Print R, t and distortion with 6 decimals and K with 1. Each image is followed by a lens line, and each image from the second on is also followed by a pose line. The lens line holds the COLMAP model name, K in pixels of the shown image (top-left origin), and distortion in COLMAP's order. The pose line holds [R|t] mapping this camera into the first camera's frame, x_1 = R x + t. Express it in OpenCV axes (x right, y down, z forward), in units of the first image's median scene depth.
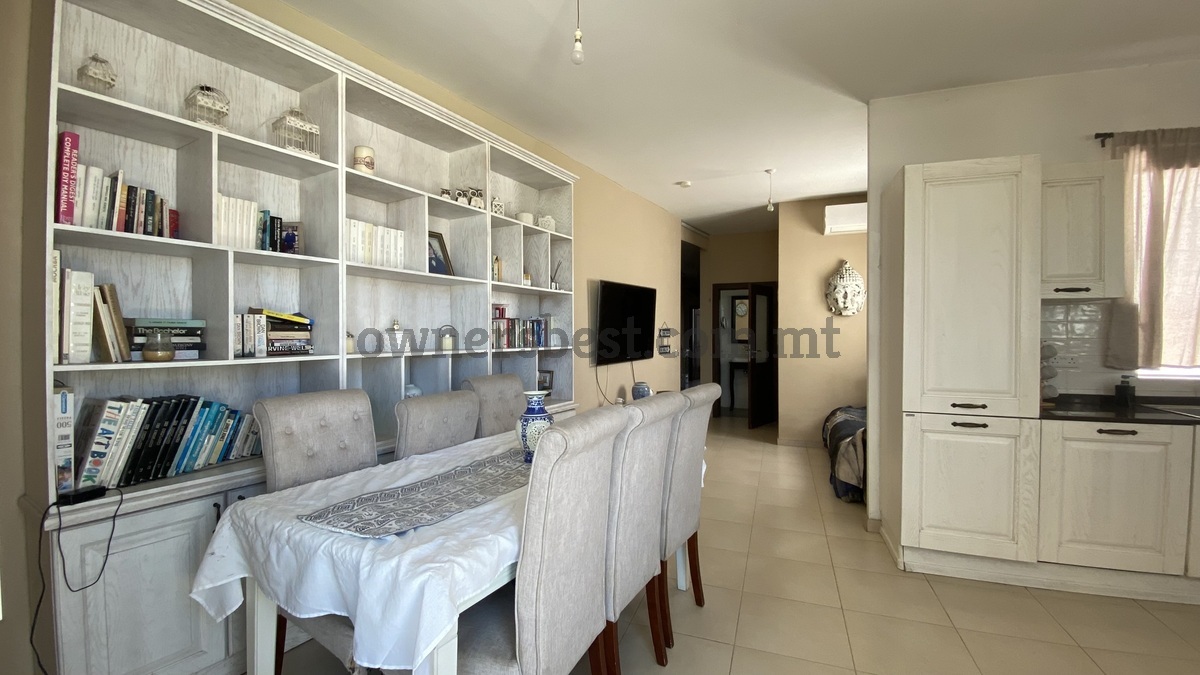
lens RADIAL K [[488.0, 0, 600.0], [0, 488.0, 337.5], [0, 0, 1]] dist [0.050512, -0.000084]
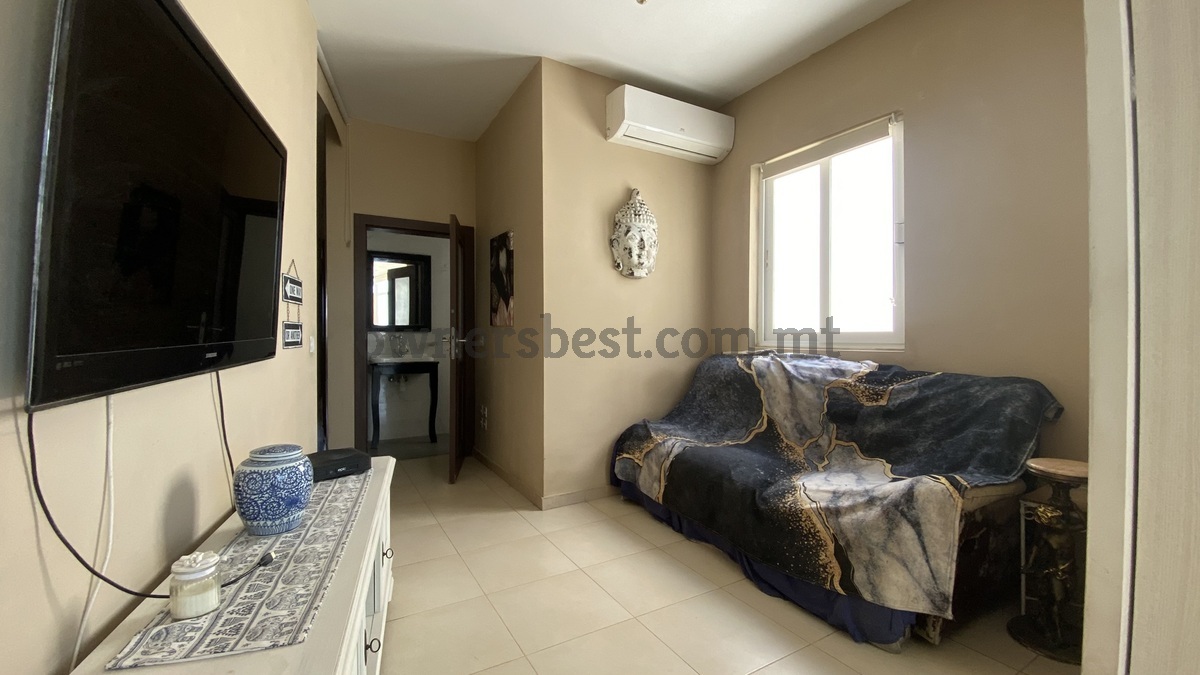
lens RADIAL K [[488.0, 0, 600.0], [0, 488.0, 337.5], [0, 0, 1]] dist [0.050512, -0.000084]
pose [[0.625553, -0.003540, 0.780174, -0.016680], [0.004847, 0.999988, 0.000651, 0.031296], [-0.780167, 0.003375, 0.625563, 0.650372]]
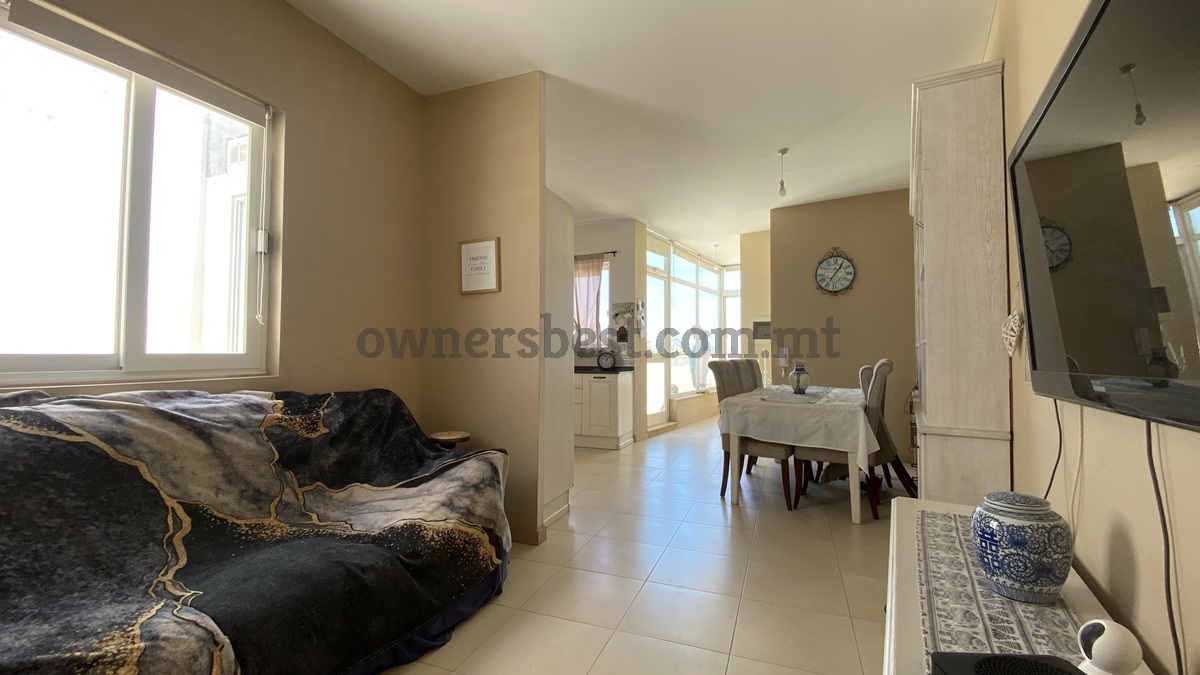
lens RADIAL K [[496.9, 0, 600.0], [0, 496.9, 337.5], [0, 0, 1]] dist [0.000674, 0.000027]
pose [[-0.999988, -0.000515, -0.004930, 0.258961], [-0.000389, 0.999676, -0.025460, 0.023756], [0.004942, -0.025458, -0.999664, 1.153553]]
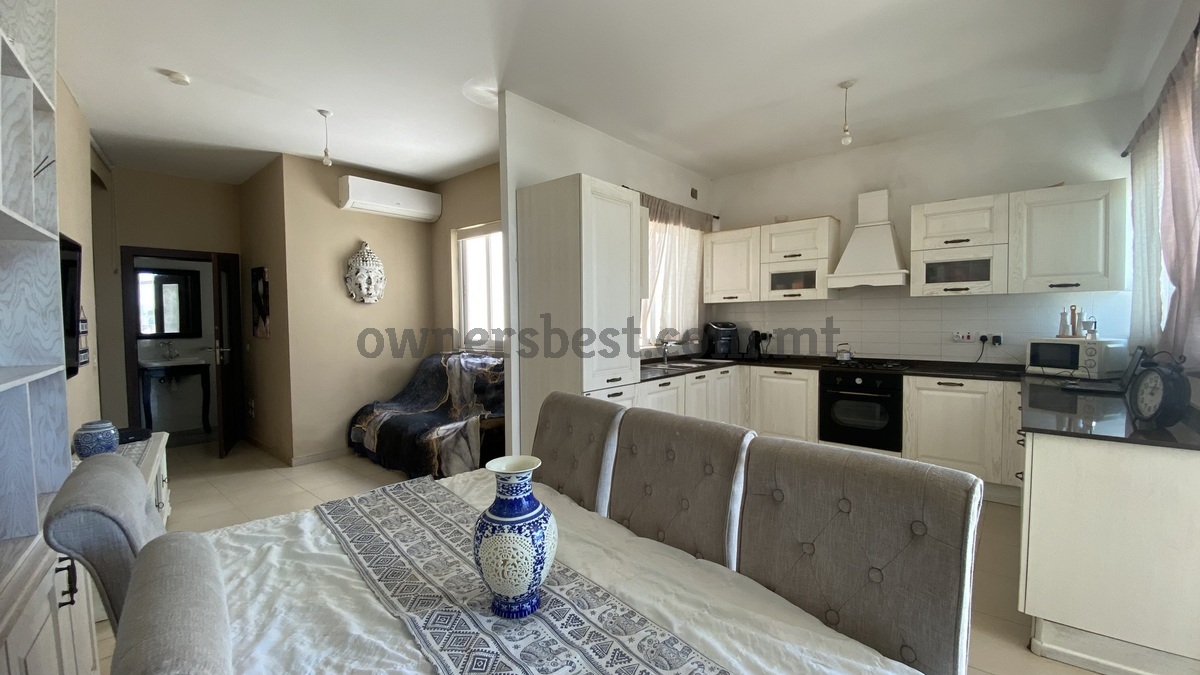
lens RADIAL K [[490.9, 0, 612.8], [0, 490.9, 336.3], [0, 0, 1]] dist [-0.000049, -0.013182]
pose [[0.321038, -0.040417, 0.946204, -0.210719], [0.016710, 0.999175, 0.037010, -0.009645], [-0.946919, 0.003929, 0.321449, 0.288012]]
